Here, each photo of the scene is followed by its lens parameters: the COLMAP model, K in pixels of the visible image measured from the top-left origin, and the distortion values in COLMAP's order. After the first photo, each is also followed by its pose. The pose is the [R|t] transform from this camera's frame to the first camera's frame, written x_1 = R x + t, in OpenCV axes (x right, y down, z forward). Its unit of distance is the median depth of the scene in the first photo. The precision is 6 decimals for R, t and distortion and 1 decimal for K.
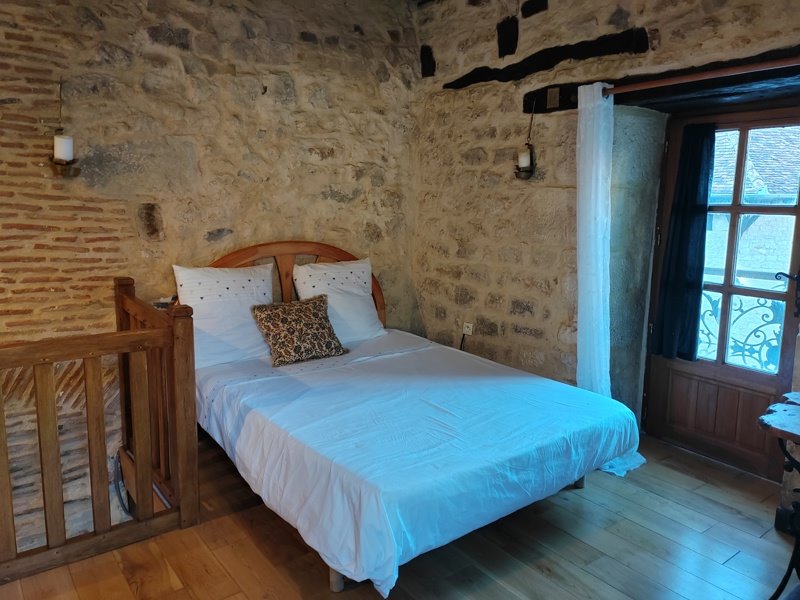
lens RADIAL K [[586.7, 0, 400.0], [0, 586.7, 300.0], [0, 0, 1]] dist [-0.013098, 0.054342]
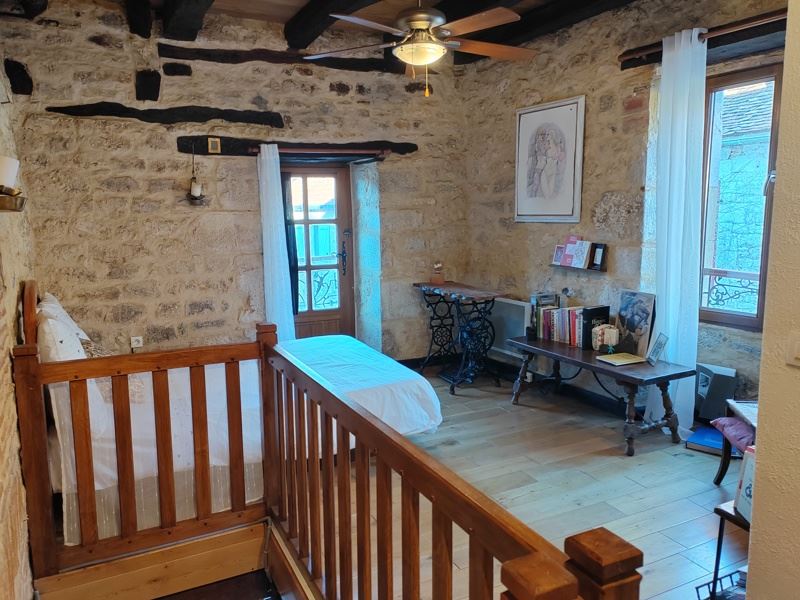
lens RADIAL K [[586.7, 0, 400.0], [0, 586.7, 300.0], [0, 0, 1]] dist [-0.013098, 0.054342]
pose [[0.207823, -0.166505, 0.963891, -0.895532], [0.188976, 0.973676, 0.127451, -0.080080], [-0.959738, 0.155665, 0.233818, 0.295211]]
